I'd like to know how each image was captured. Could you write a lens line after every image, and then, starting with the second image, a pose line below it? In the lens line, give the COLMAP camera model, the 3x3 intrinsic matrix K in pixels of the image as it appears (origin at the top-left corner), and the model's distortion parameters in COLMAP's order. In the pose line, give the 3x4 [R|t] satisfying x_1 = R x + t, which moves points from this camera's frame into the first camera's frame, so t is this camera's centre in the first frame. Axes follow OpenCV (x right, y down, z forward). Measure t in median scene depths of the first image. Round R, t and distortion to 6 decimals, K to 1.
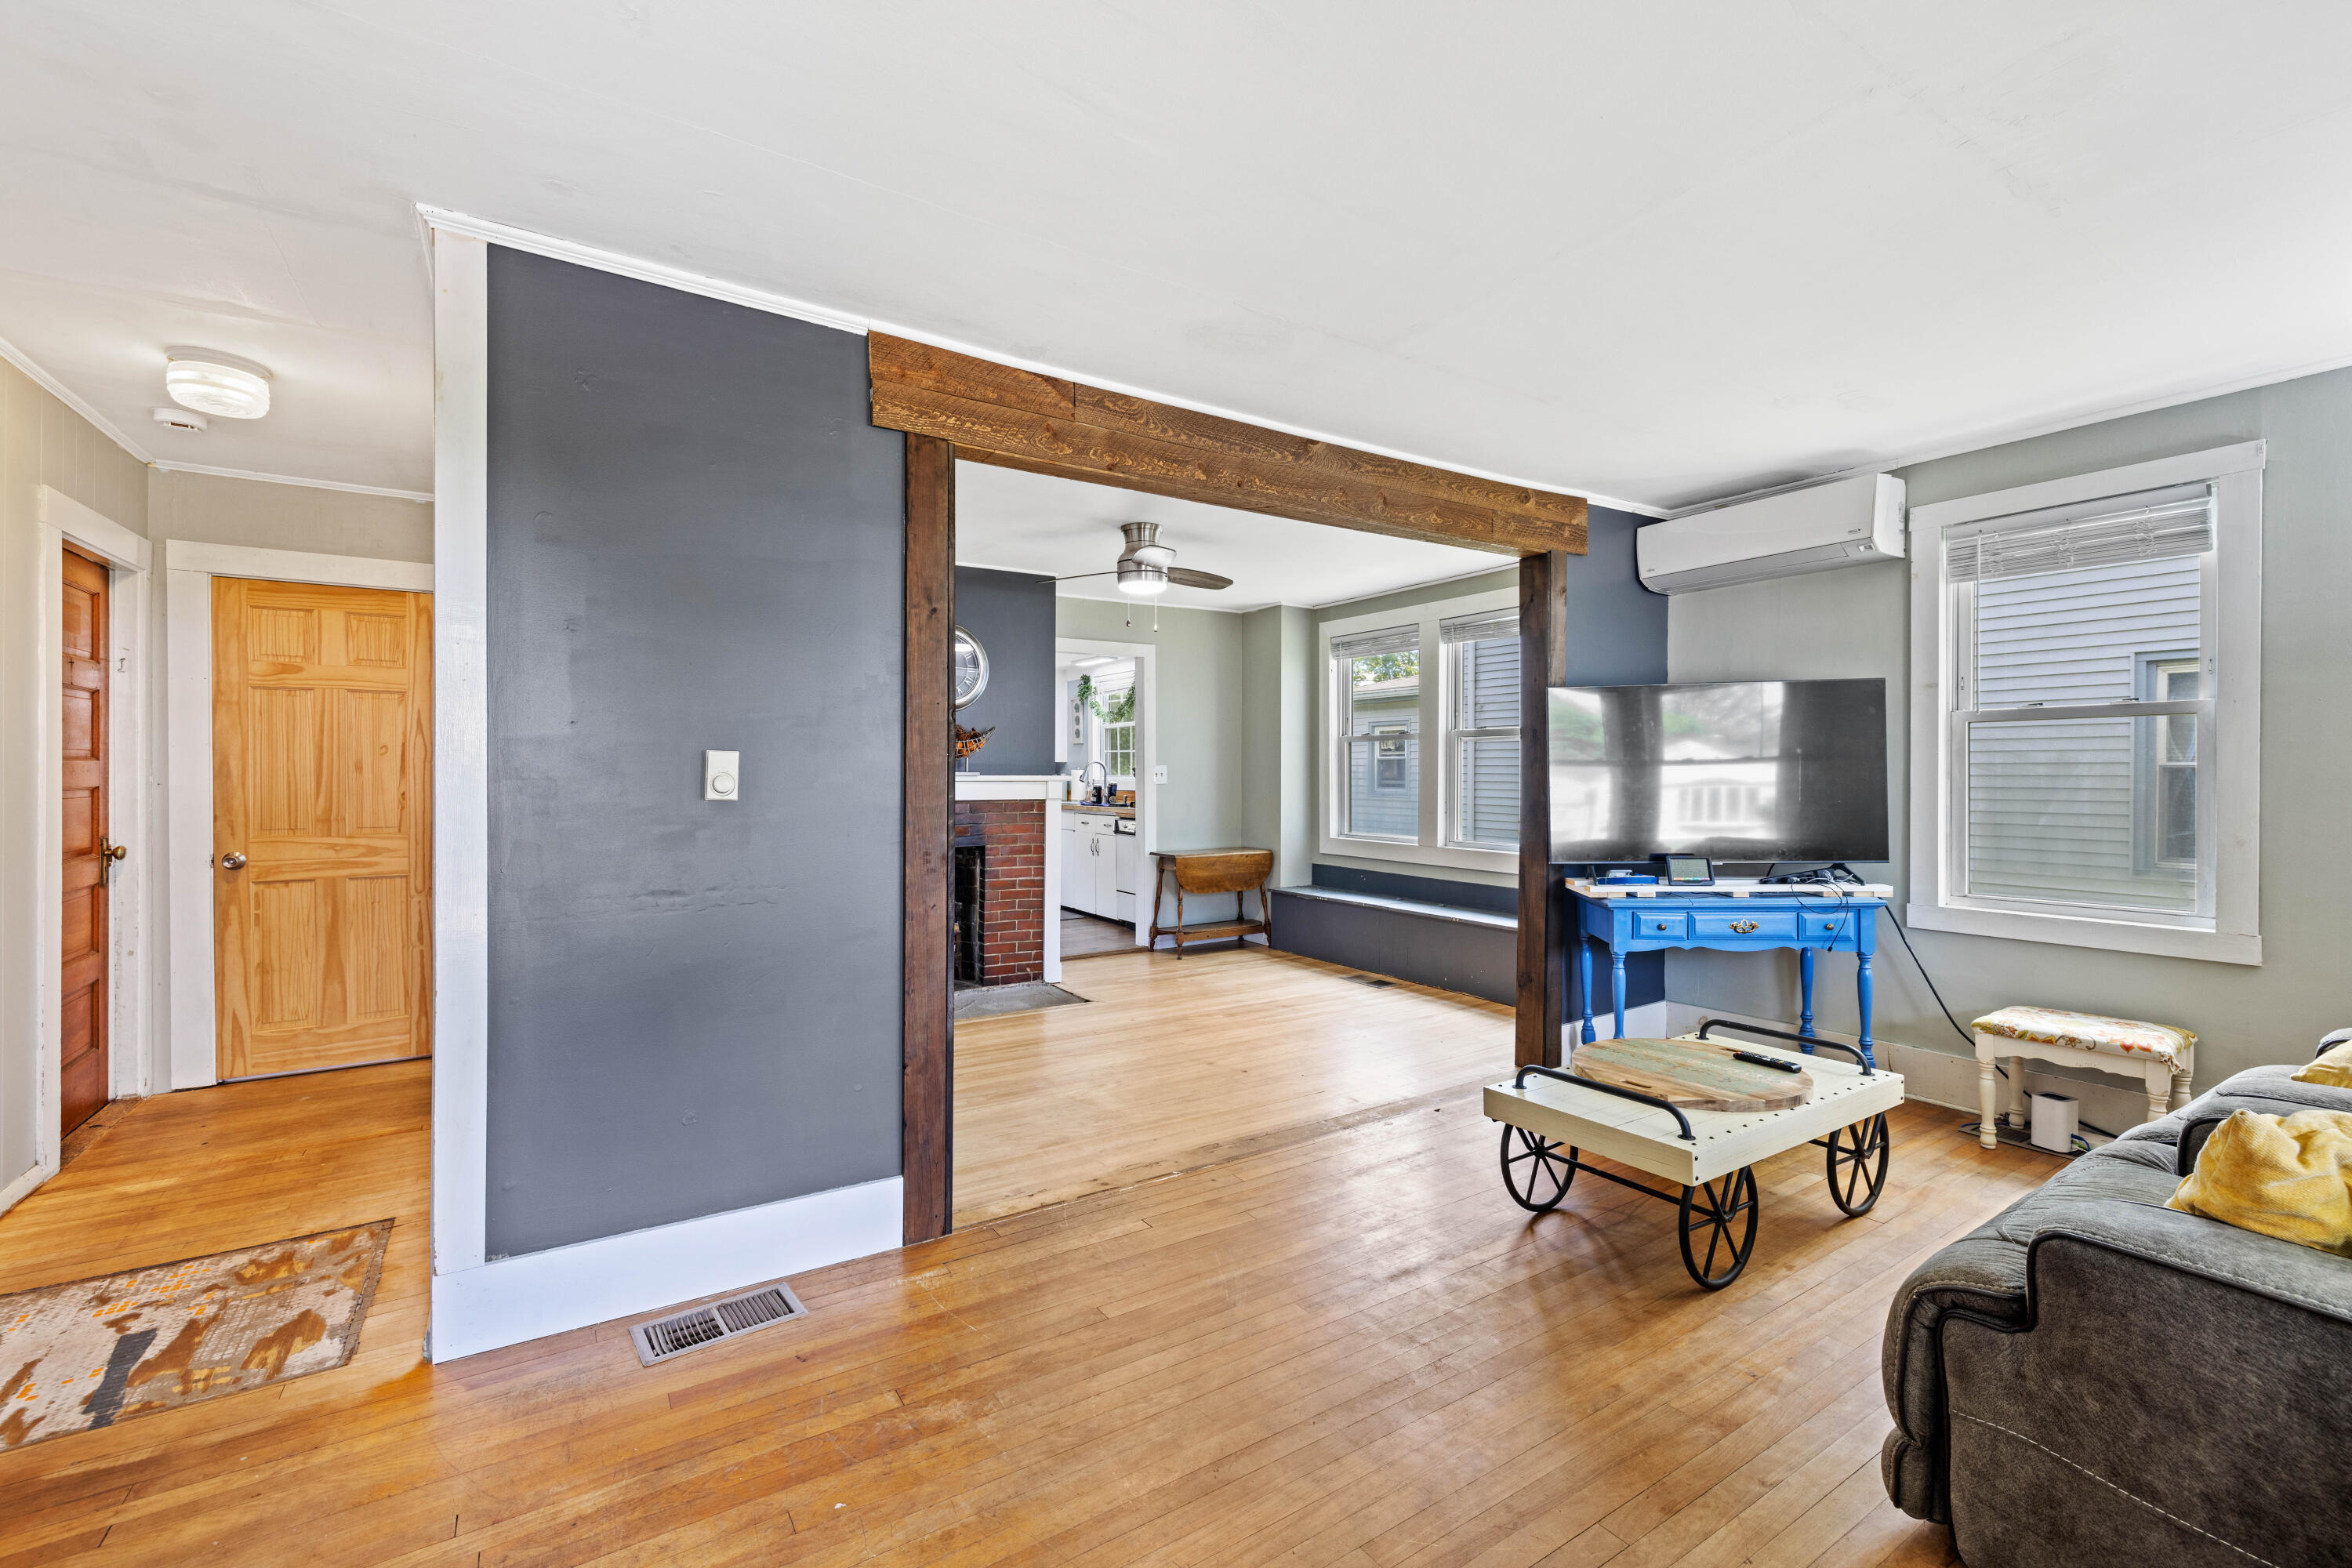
lens RADIAL K [[994.5, 0, 1179.4], [0, 994.5, 782.1], [0, 0, 1]] dist [0.001094, -0.000800]
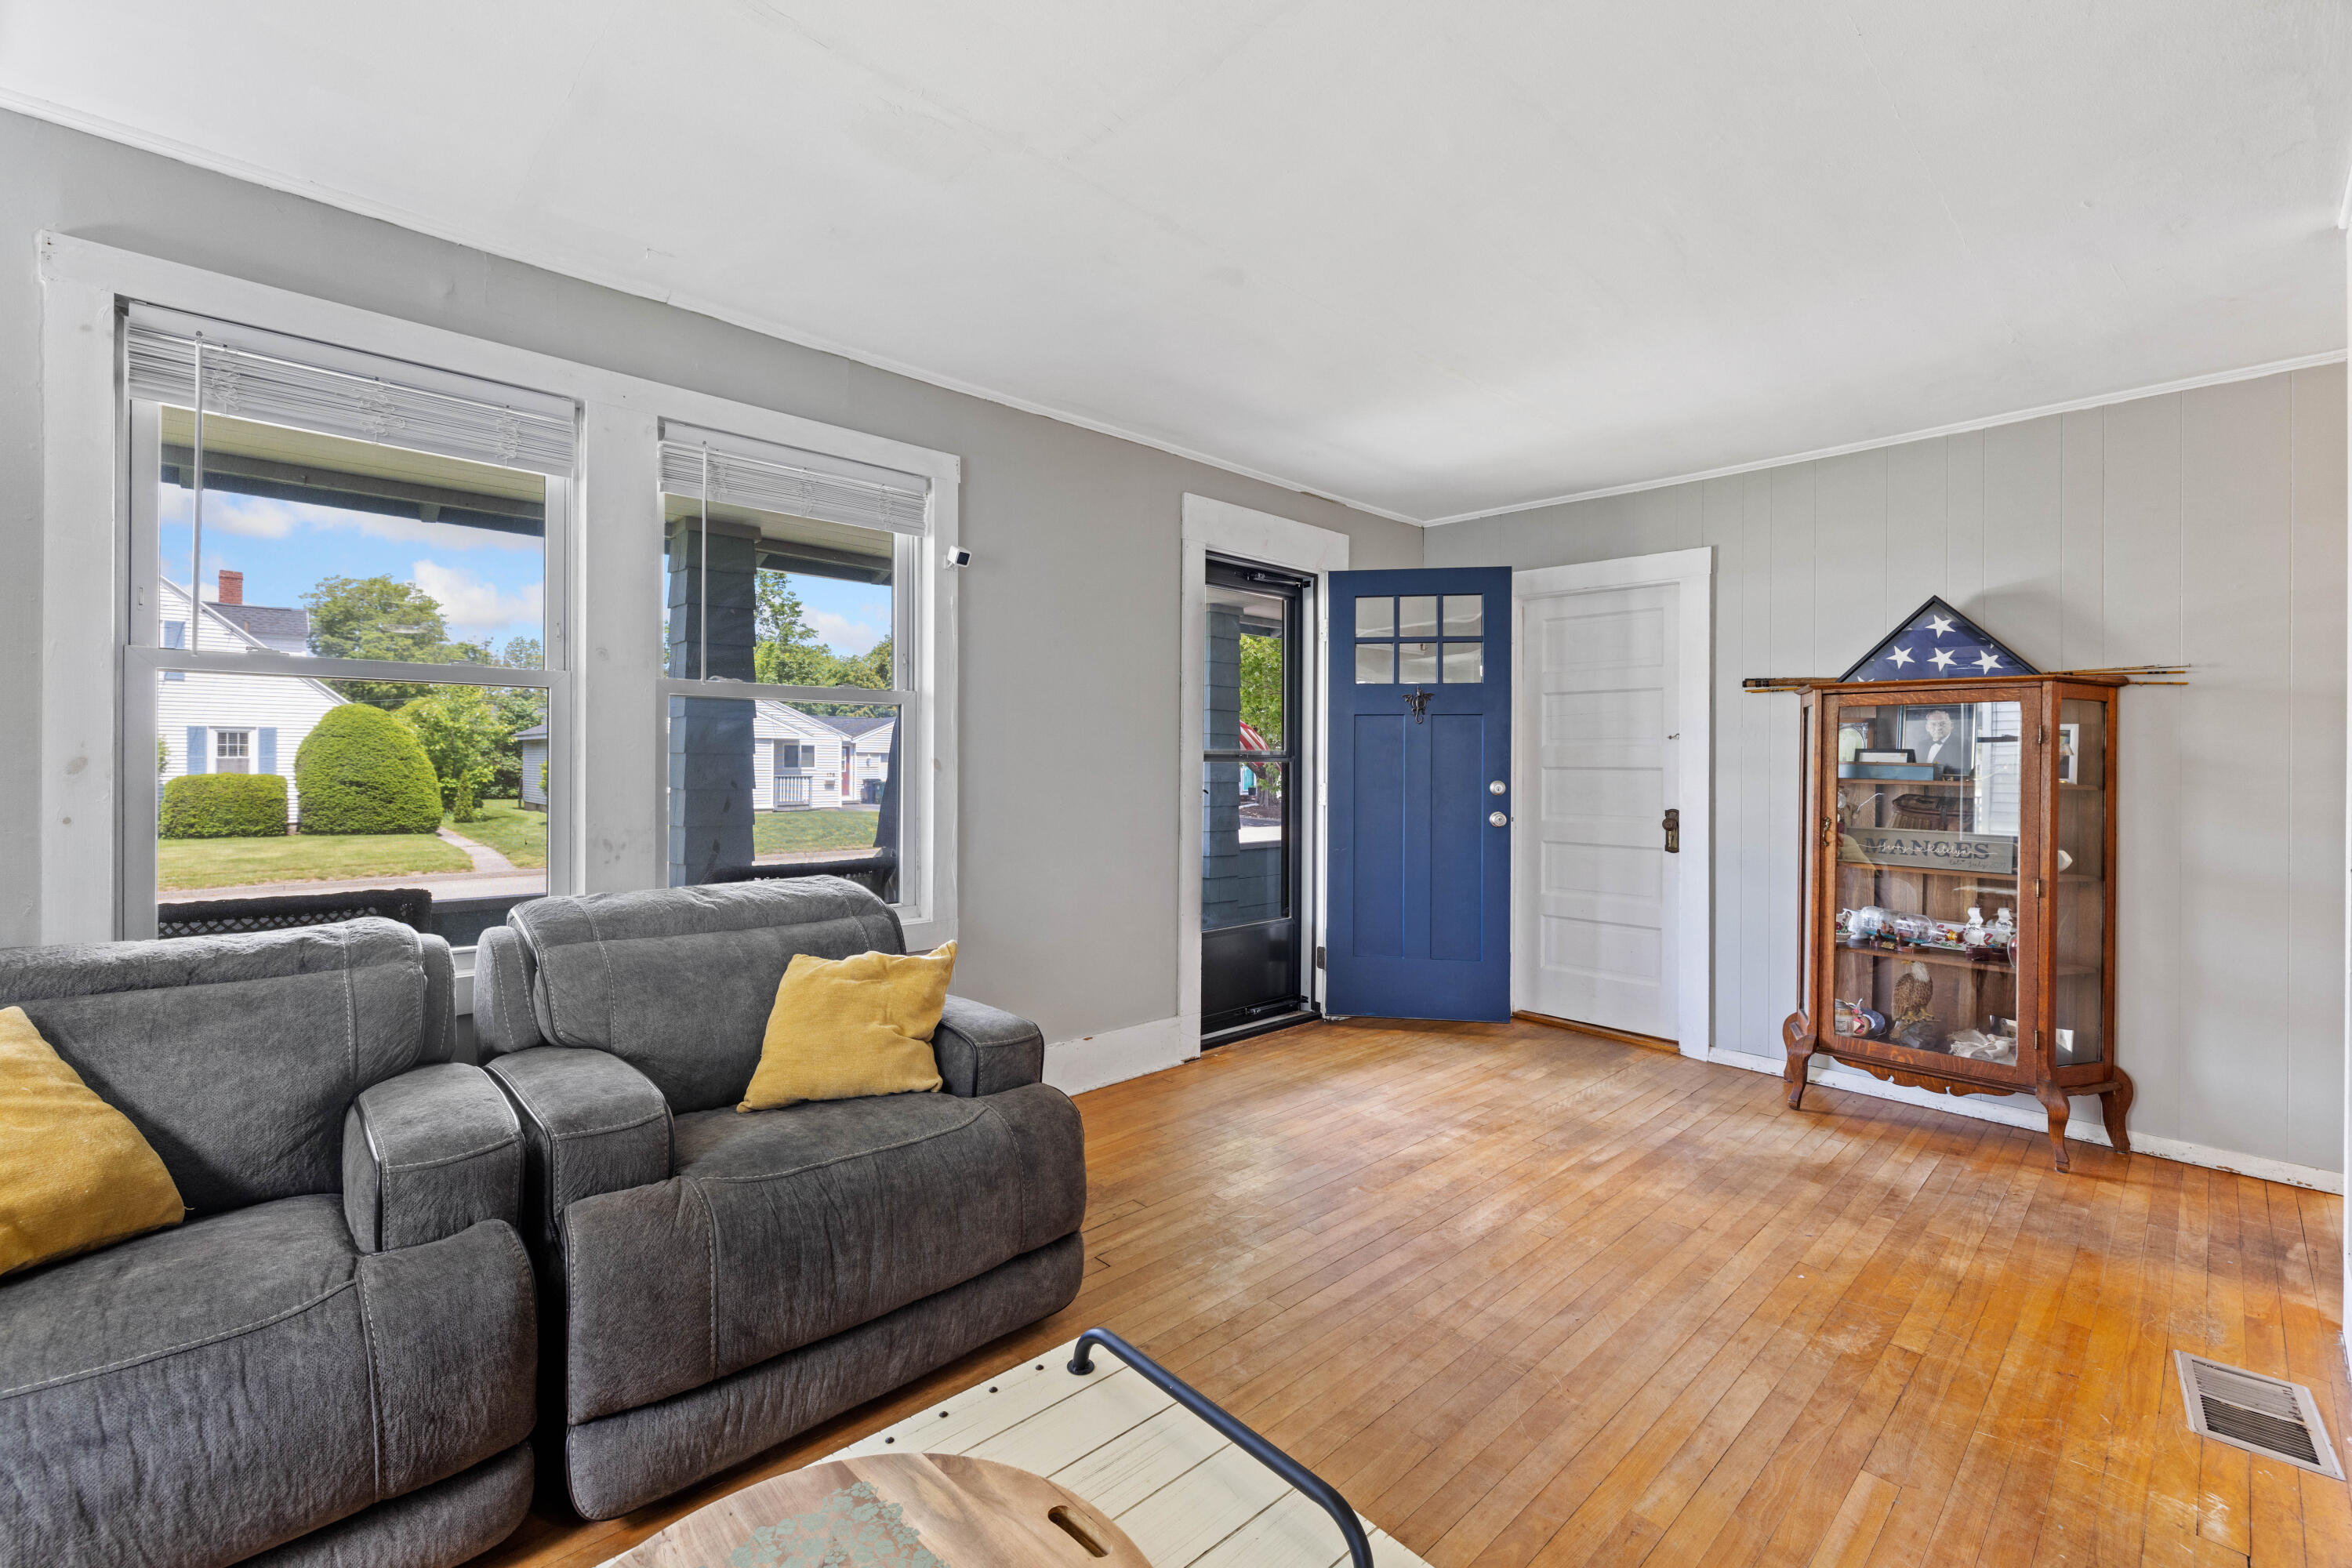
lens RADIAL K [[994.5, 0, 1169.7], [0, 994.5, 771.6], [0, 0, 1]] dist [0.001094, -0.000800]
pose [[-0.984133, -0.001797, -0.177422, 0.672741], [-0.001829, 0.999998, 0.000015, 0.031632], [0.177421, 0.000339, -0.984135, 1.956201]]
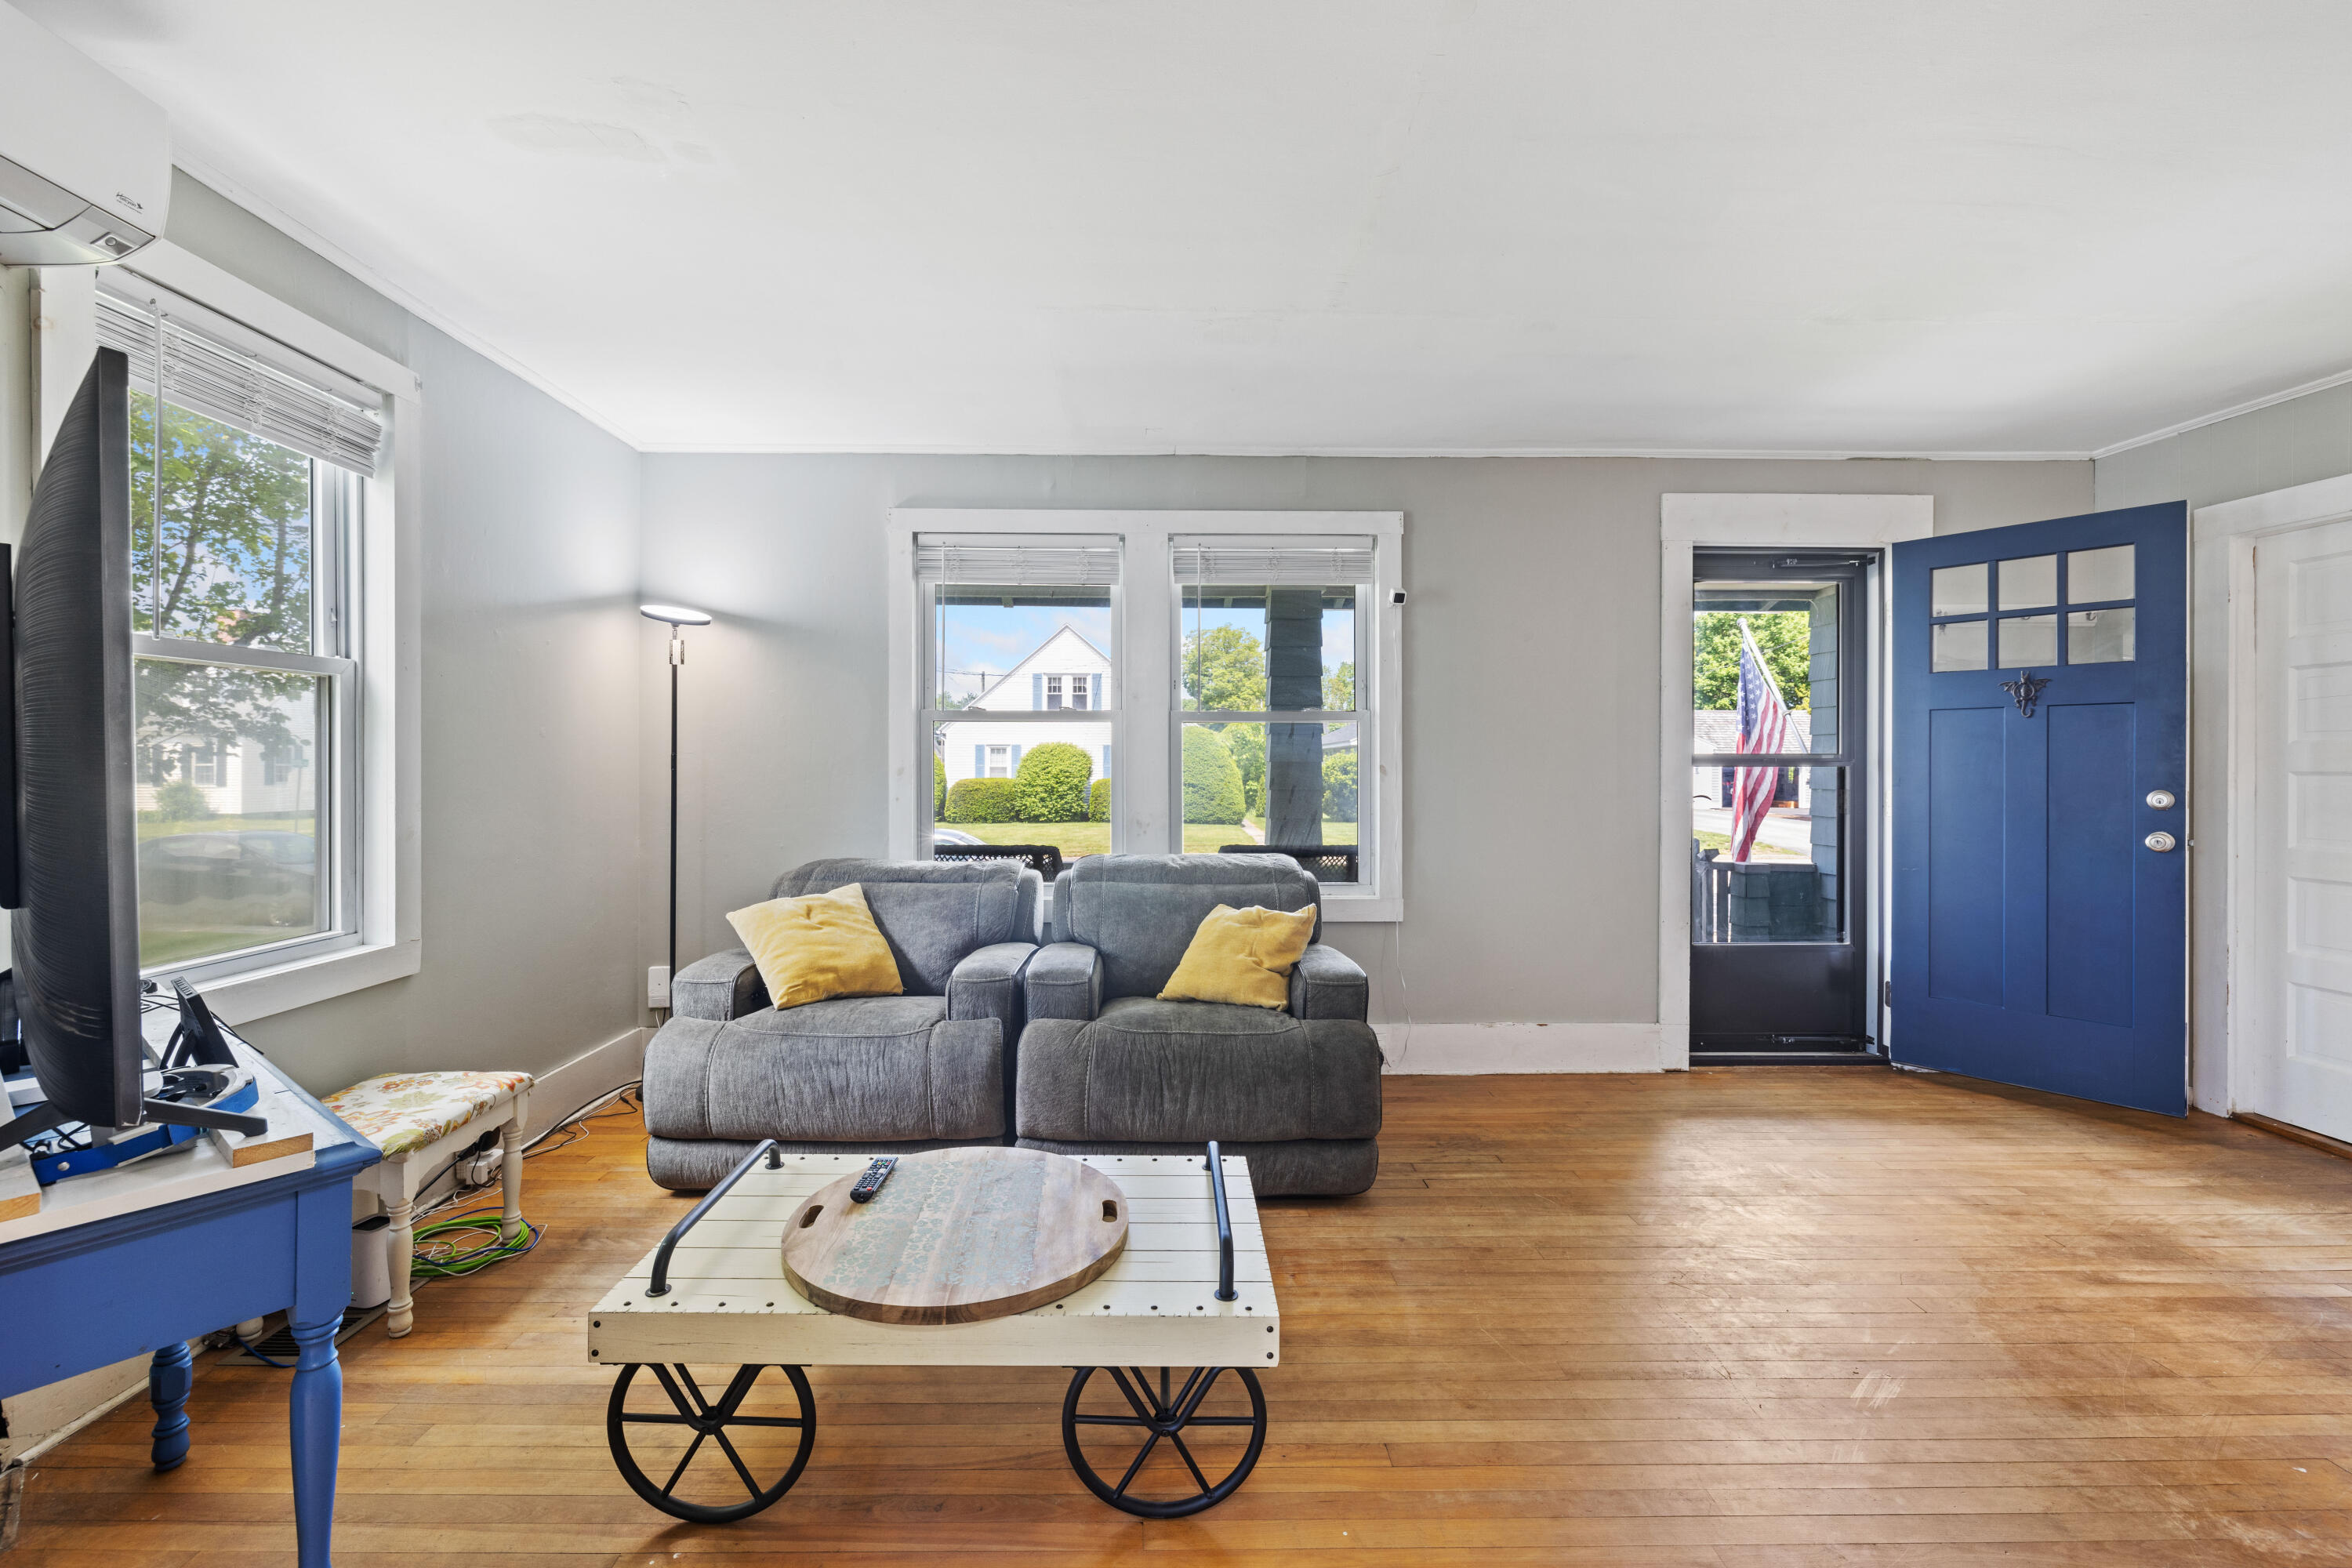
lens RADIAL K [[994.5, 0, 1173.8], [0, 994.5, 780.5], [0, 0, 1]] dist [0.001094, -0.000800]
pose [[-0.850881, -0.006559, 0.525318, 0.090038], [-0.004465, 0.999976, 0.005254, 0.033100], [-0.525340, 0.002125, -0.850890, 2.178445]]
